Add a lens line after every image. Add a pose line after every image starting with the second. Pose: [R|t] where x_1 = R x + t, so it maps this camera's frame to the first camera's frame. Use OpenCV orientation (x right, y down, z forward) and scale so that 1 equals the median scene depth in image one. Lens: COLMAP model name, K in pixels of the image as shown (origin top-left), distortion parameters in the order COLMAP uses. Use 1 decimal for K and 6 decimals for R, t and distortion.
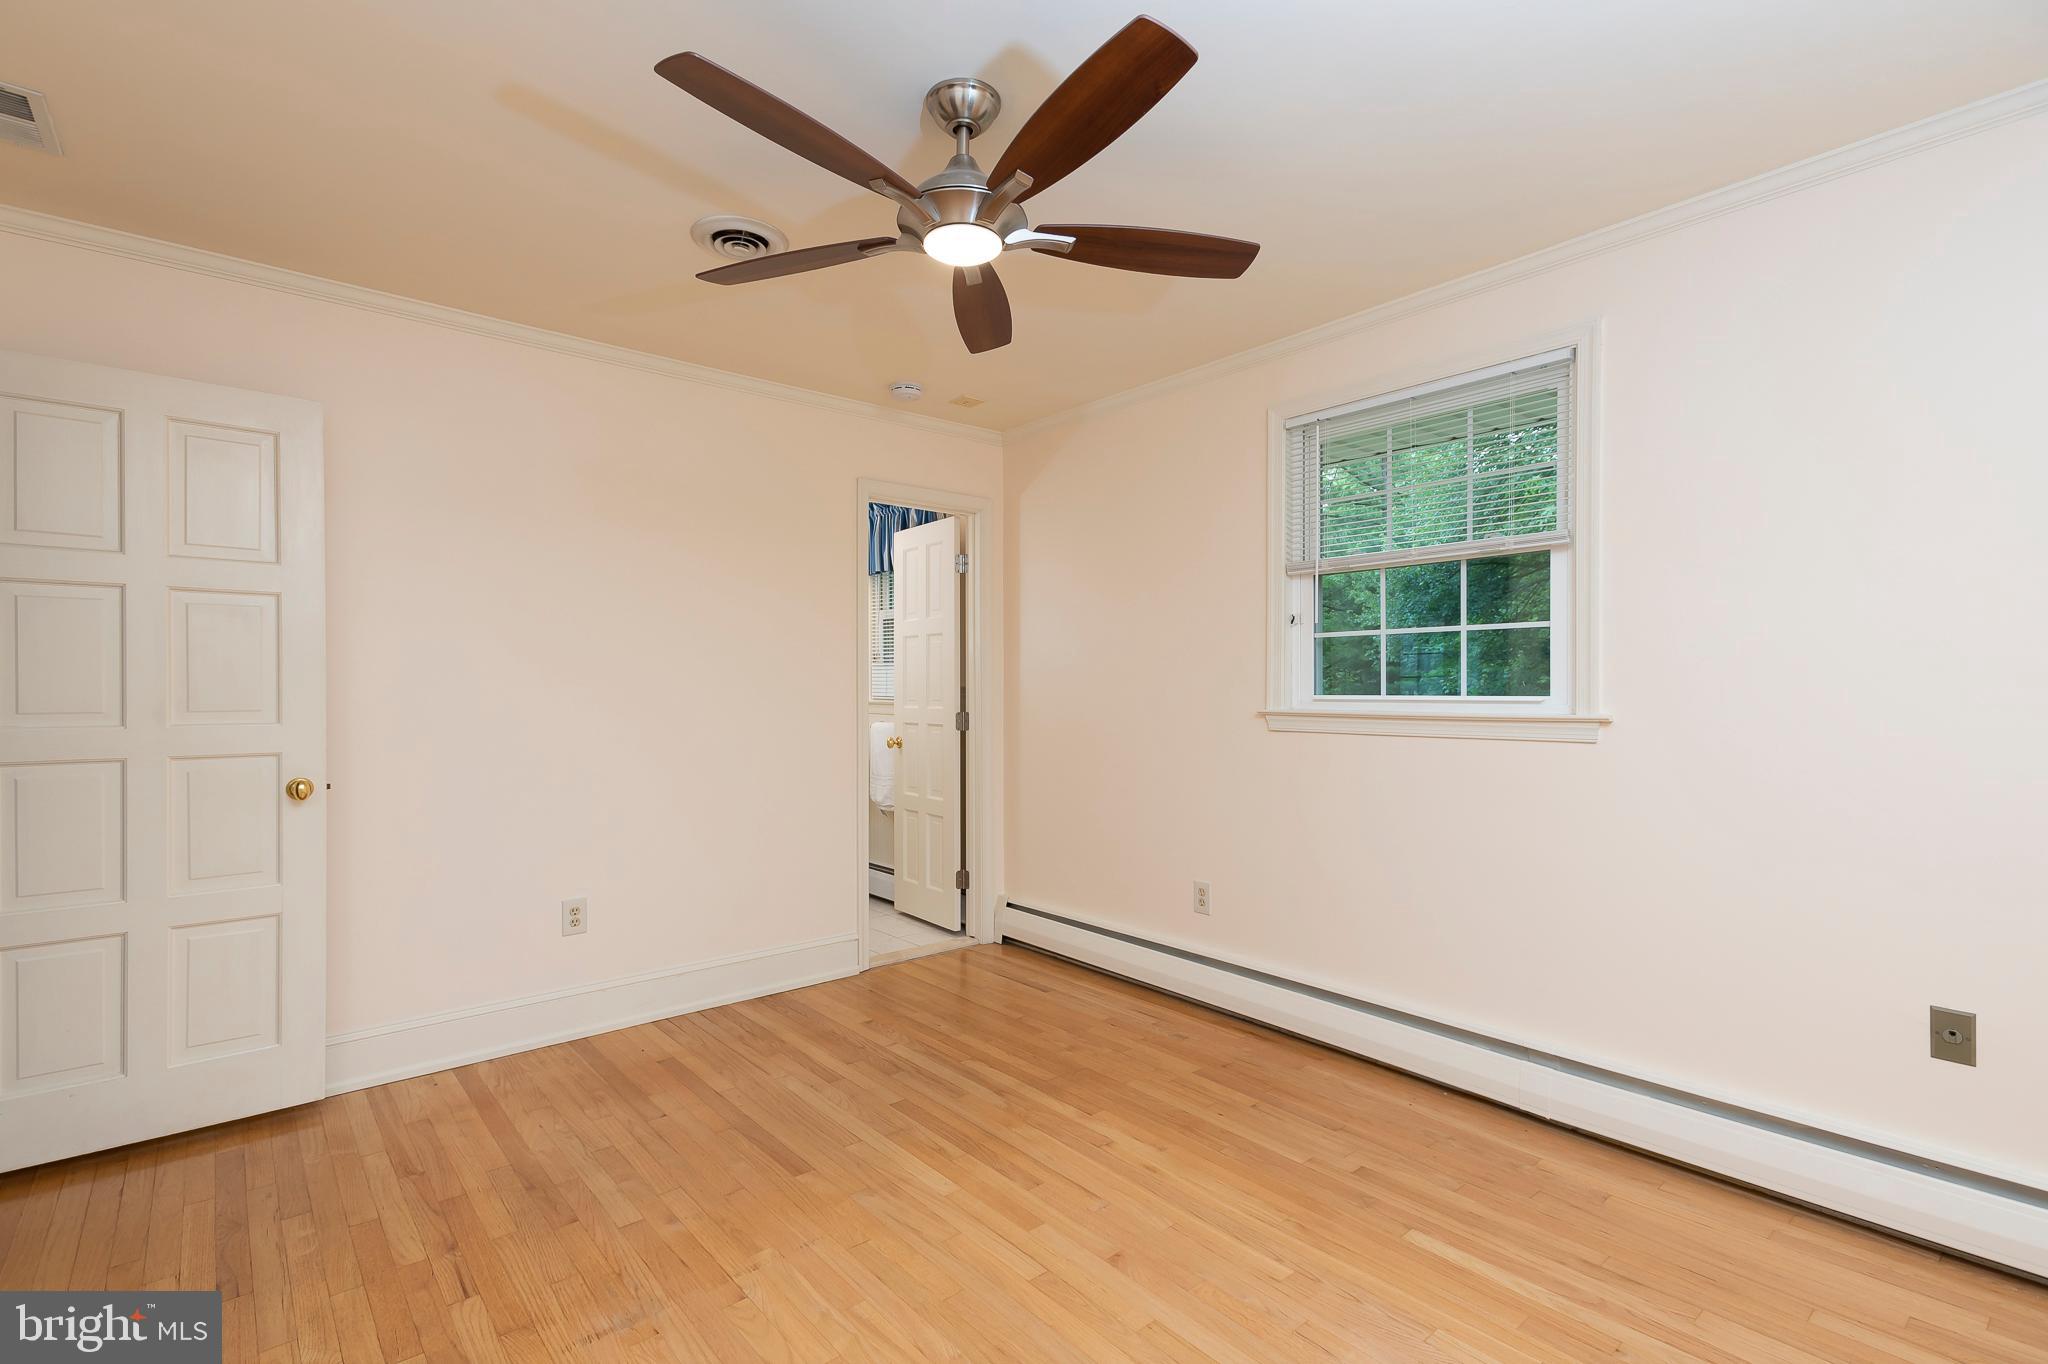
lens RADIAL K [[938.3, 0, 1024.9], [0, 938.3, 690.7], [0, 0, 1]] dist [0.008954, -0.001369]
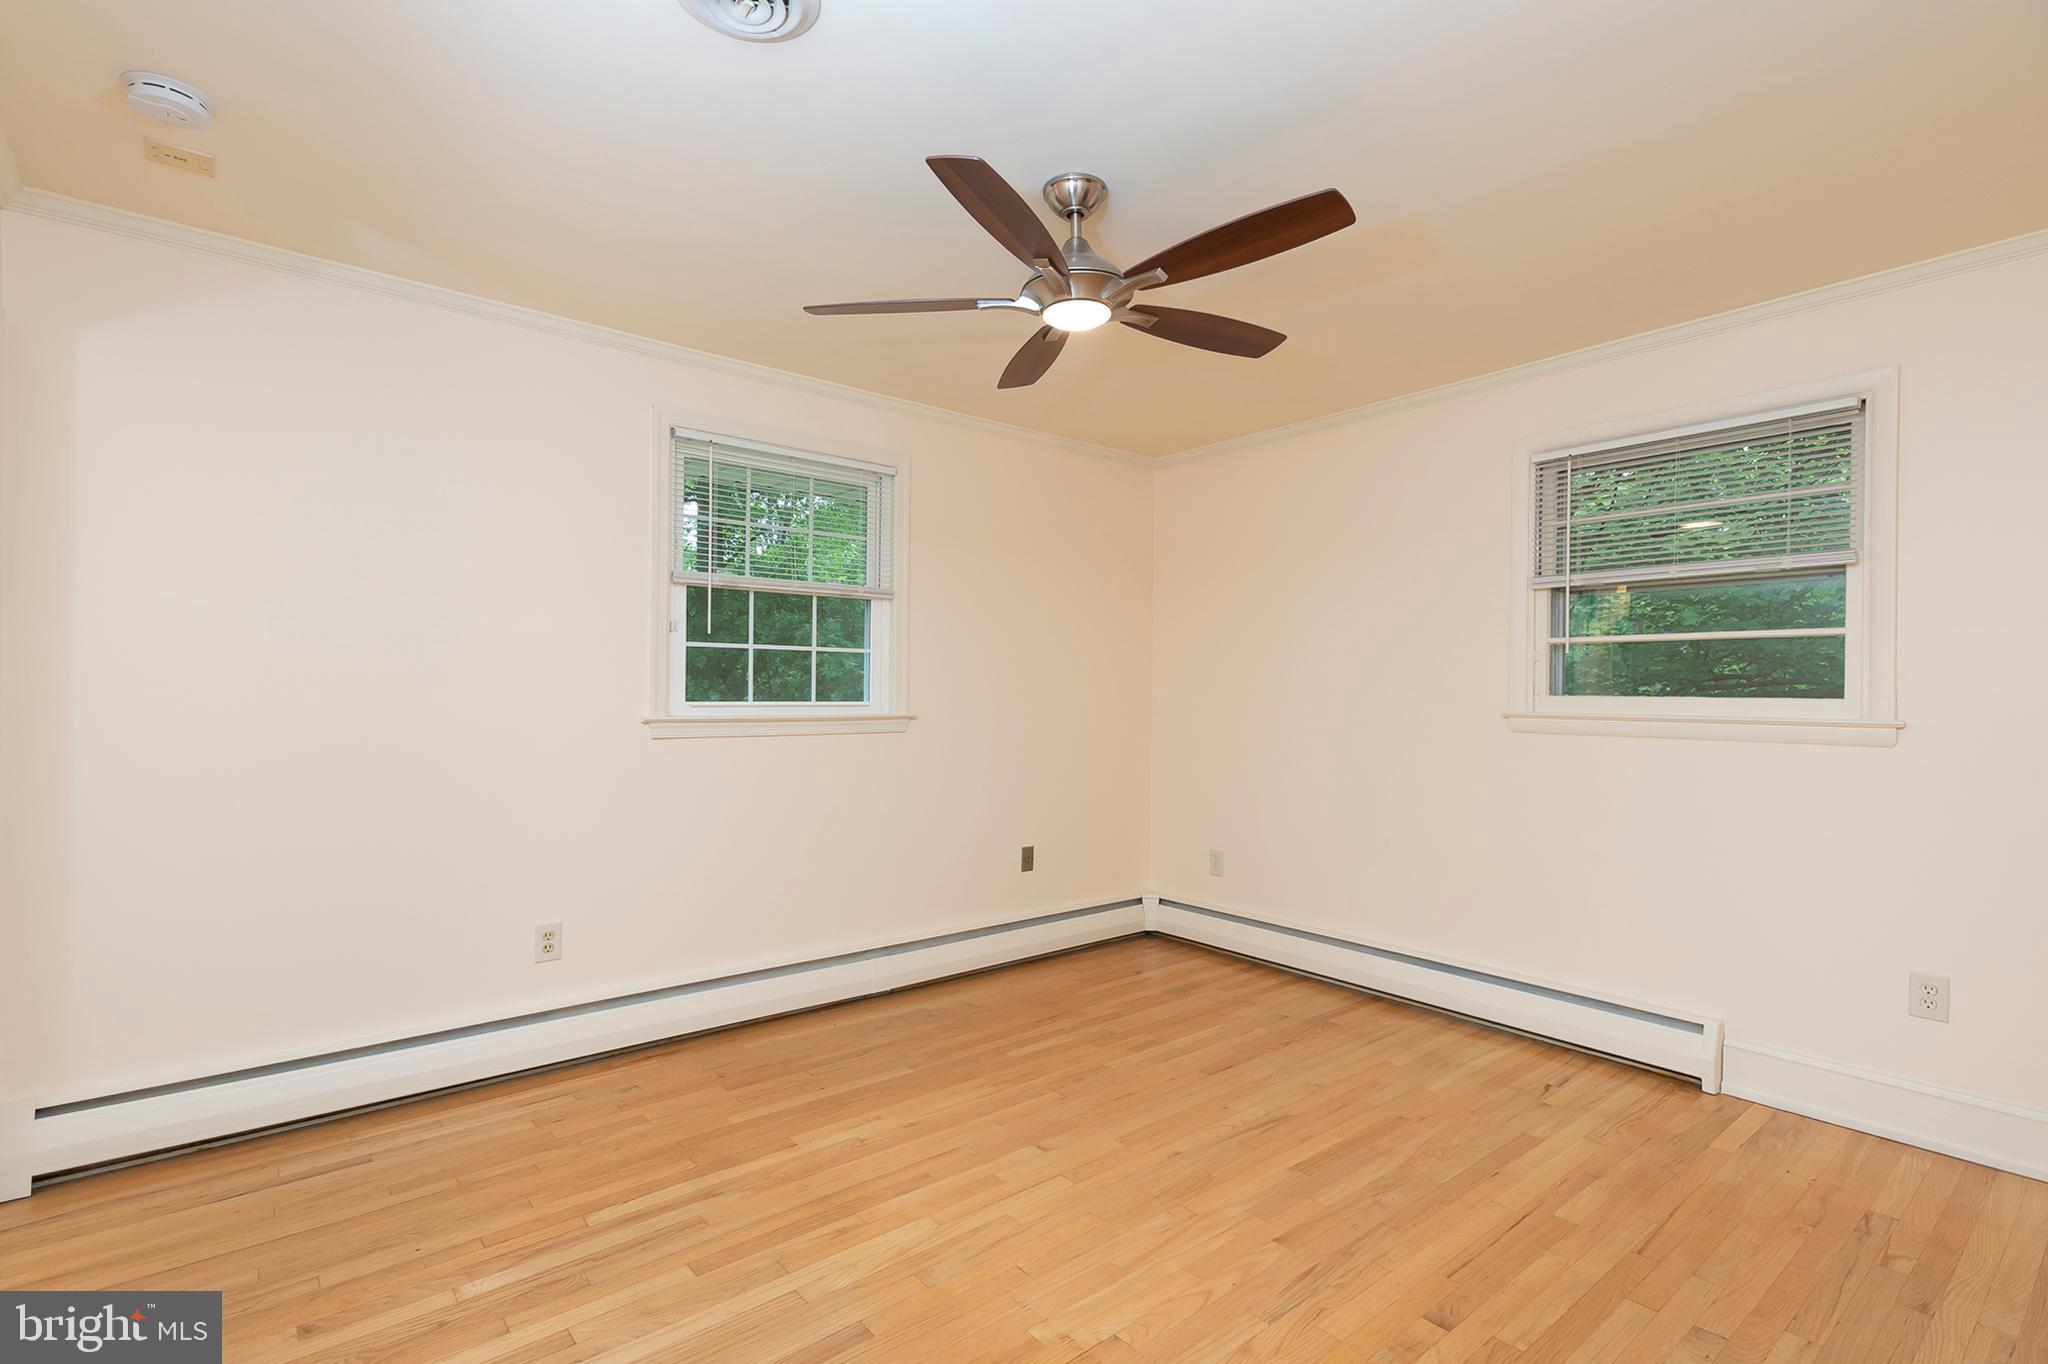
lens RADIAL K [[938.3, 0, 1024.9], [0, 938.3, 690.7], [0, 0, 1]] dist [0.008954, -0.001369]
pose [[0.017283, 0.000651, 0.999850, -0.798307], [-0.003305, 0.999994, -0.000594, -0.009105], [-0.999845, -0.003294, 0.017285, 0.681801]]
